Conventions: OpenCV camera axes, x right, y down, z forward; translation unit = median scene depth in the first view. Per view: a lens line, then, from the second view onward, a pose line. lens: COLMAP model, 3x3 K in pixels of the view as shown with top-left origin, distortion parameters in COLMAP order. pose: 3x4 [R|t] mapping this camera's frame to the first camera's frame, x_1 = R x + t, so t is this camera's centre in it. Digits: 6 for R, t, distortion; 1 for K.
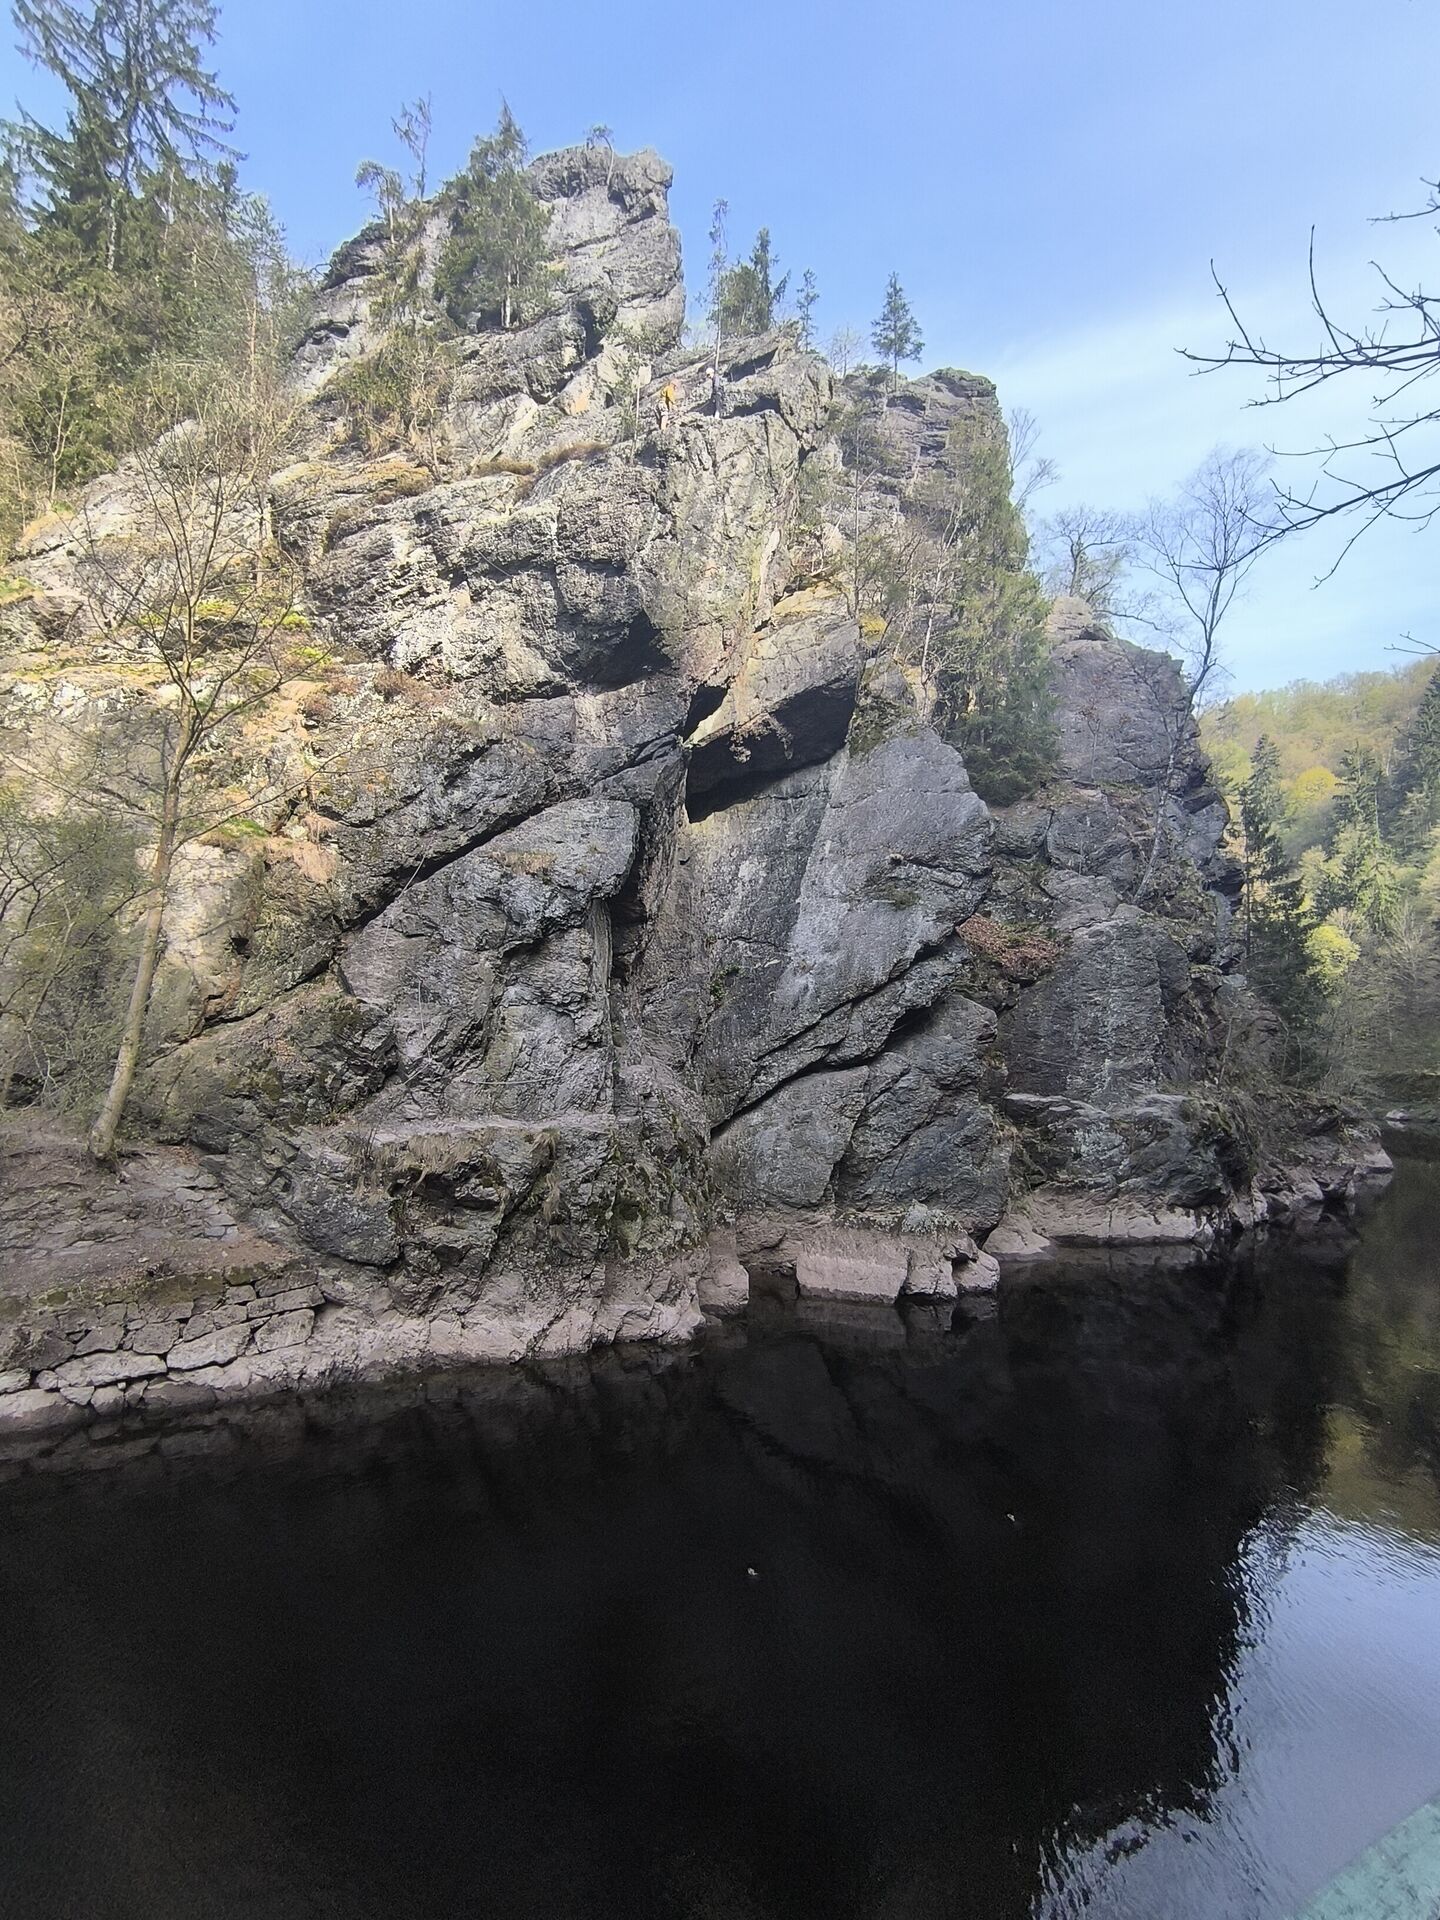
lens RADIAL K [[892.8, 0, 715.4], [0, 892.8, 971.5], [0, 0, 1]] dist [-0.015744, 0.002667]
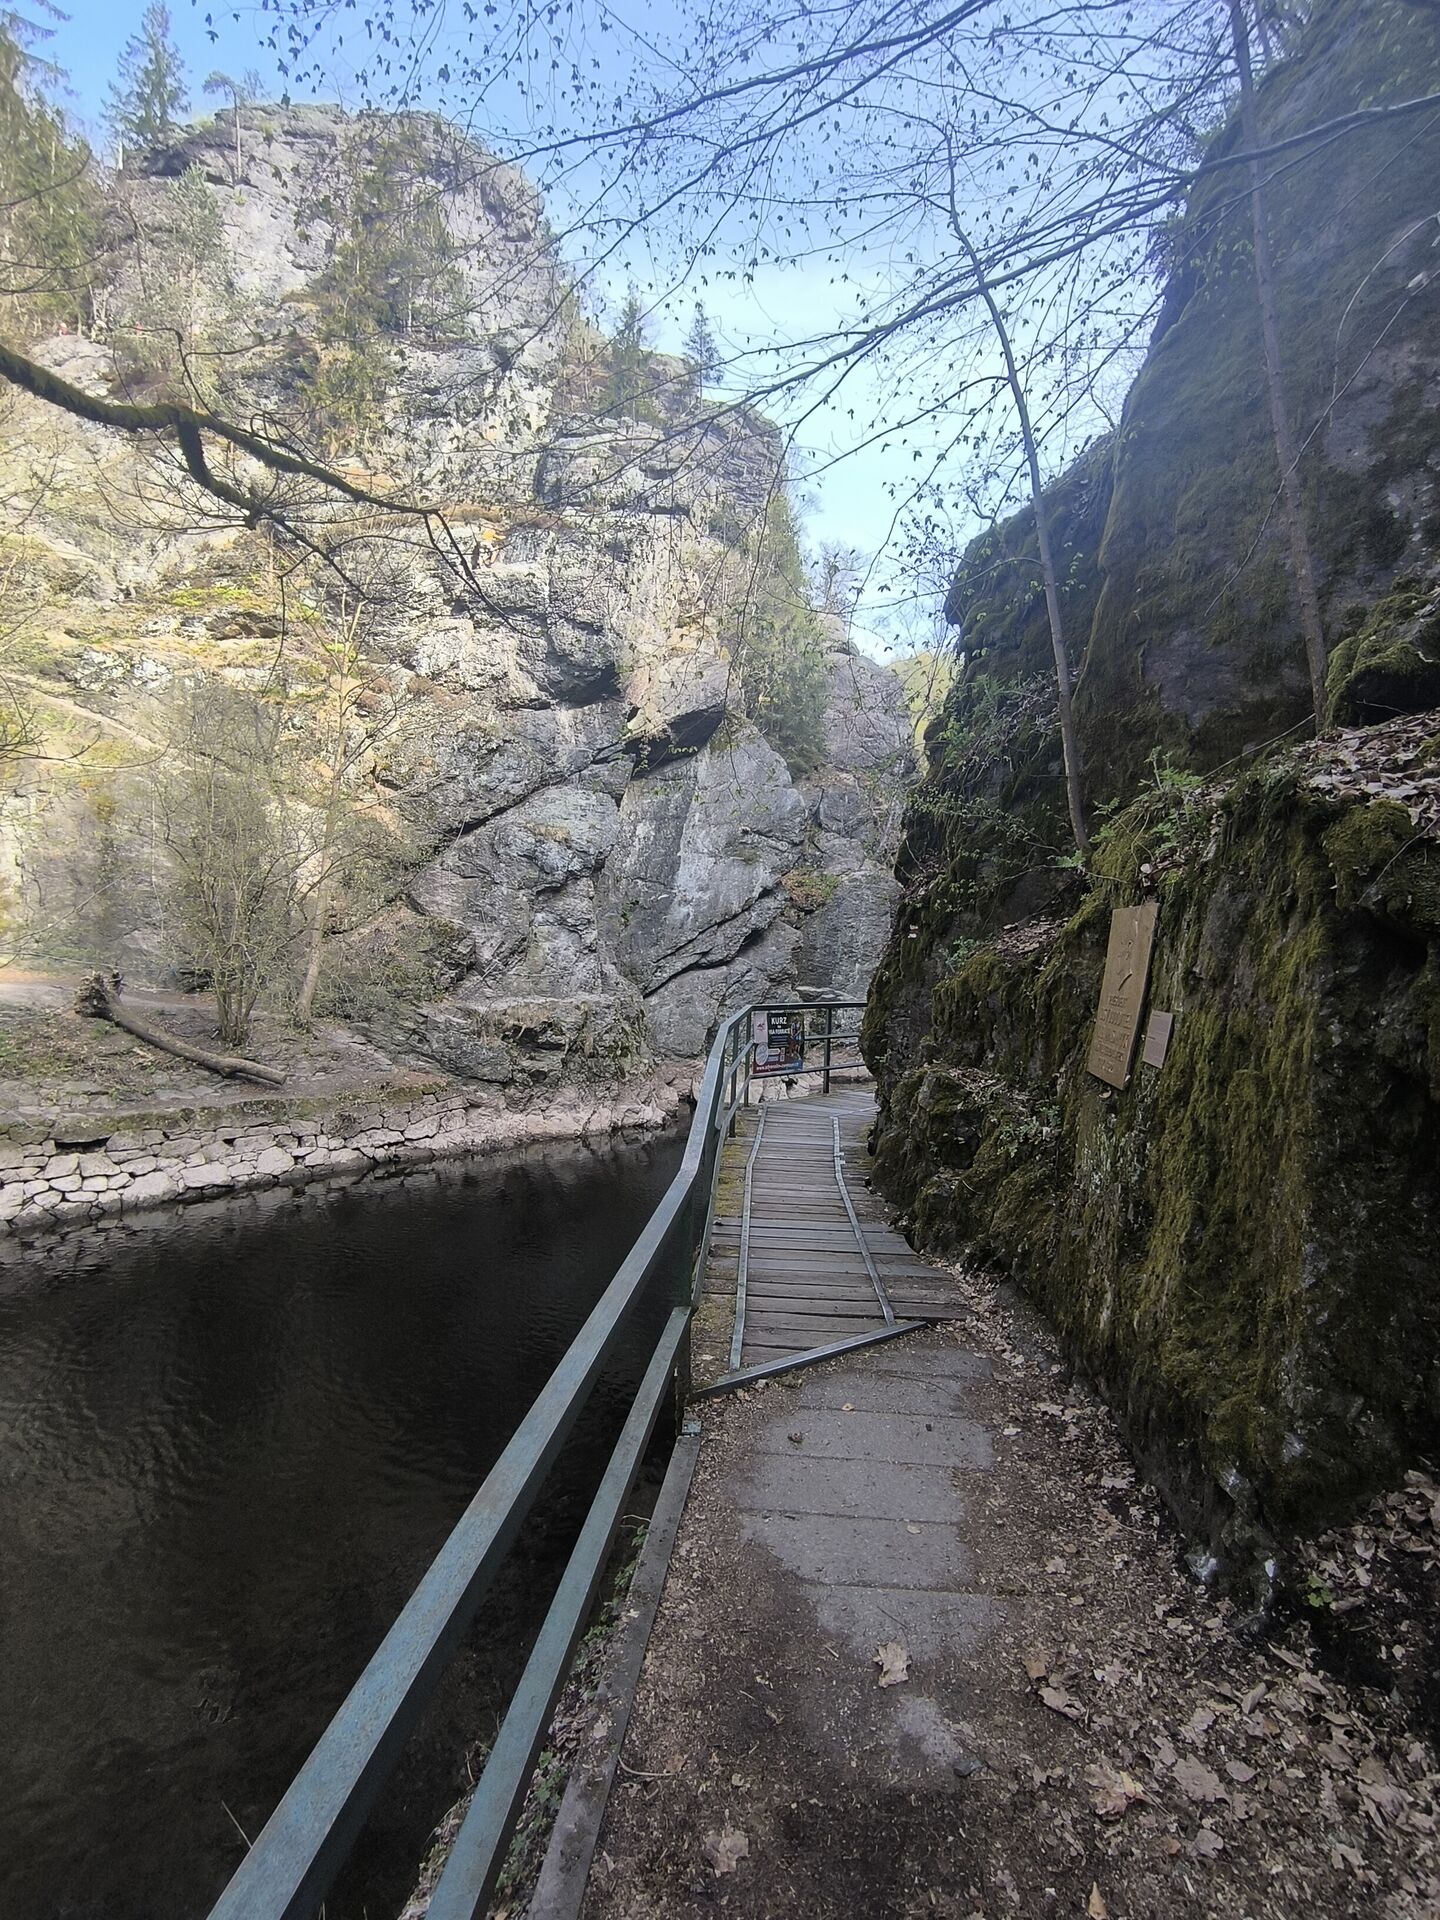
lens RADIAL K [[892.8, 0, 726.1], [0, 892.8, 955.2], [0, 0, 1]] dist [-0.015744, 0.002667]
pose [[0.942921, 0.008657, 0.332904, -0.393478], [-0.037362, 0.996101, 0.079921, -0.041767], [-0.330914, -0.087797, 0.939568, -0.507169]]
